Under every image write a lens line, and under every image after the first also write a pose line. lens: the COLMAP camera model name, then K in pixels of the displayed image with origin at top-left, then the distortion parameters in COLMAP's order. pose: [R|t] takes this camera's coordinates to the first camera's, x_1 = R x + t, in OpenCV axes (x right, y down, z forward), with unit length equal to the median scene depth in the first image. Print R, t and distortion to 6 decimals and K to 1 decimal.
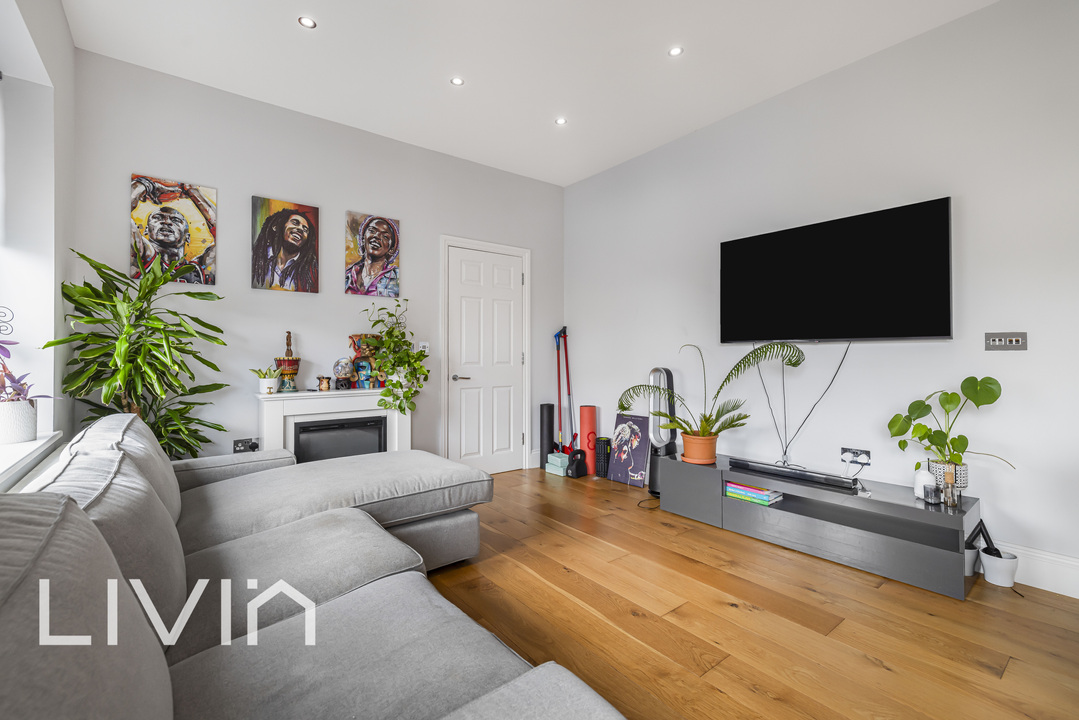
lens RADIAL K [[459.8, 0, 529.4], [0, 459.8, 353.1], [0, 0, 1]] dist [-0.004346, 0.001594]
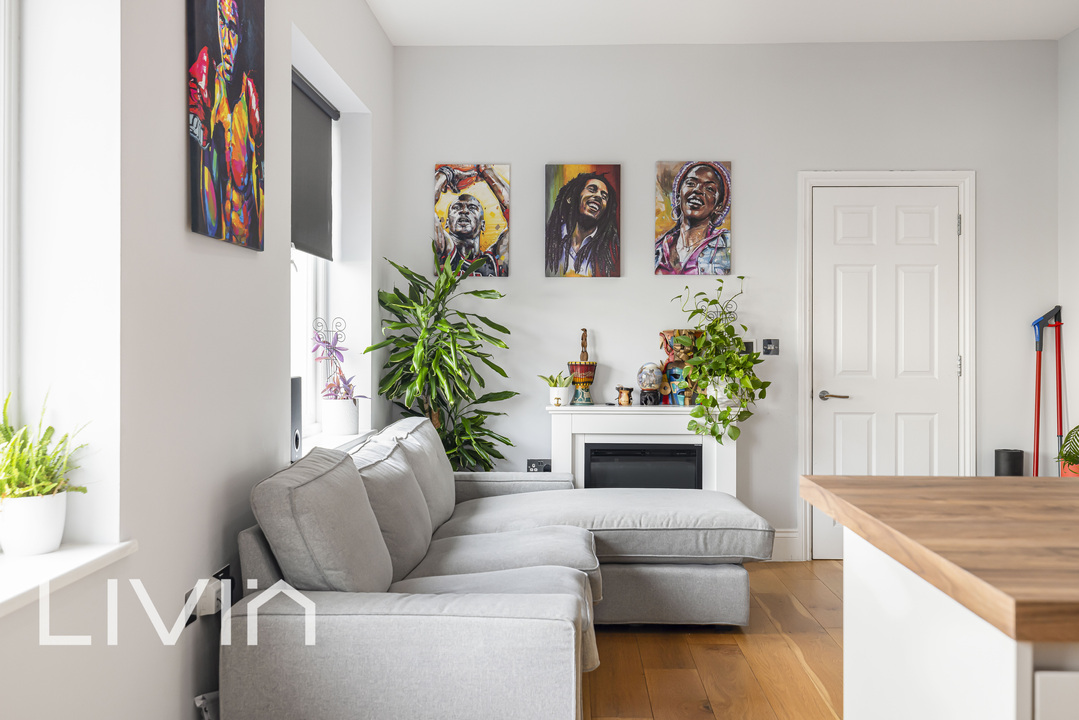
lens RADIAL K [[1026.8, 0, 541.7], [0, 1026.8, 360.8], [0, 0, 1]] dist [-0.055579, 0.000000]
pose [[0.765922, 0.013007, -0.642802, 0.562775], [0.000214, 0.999790, 0.020486, -0.028256], [0.642933, -0.015828, 0.765759, -0.406389]]
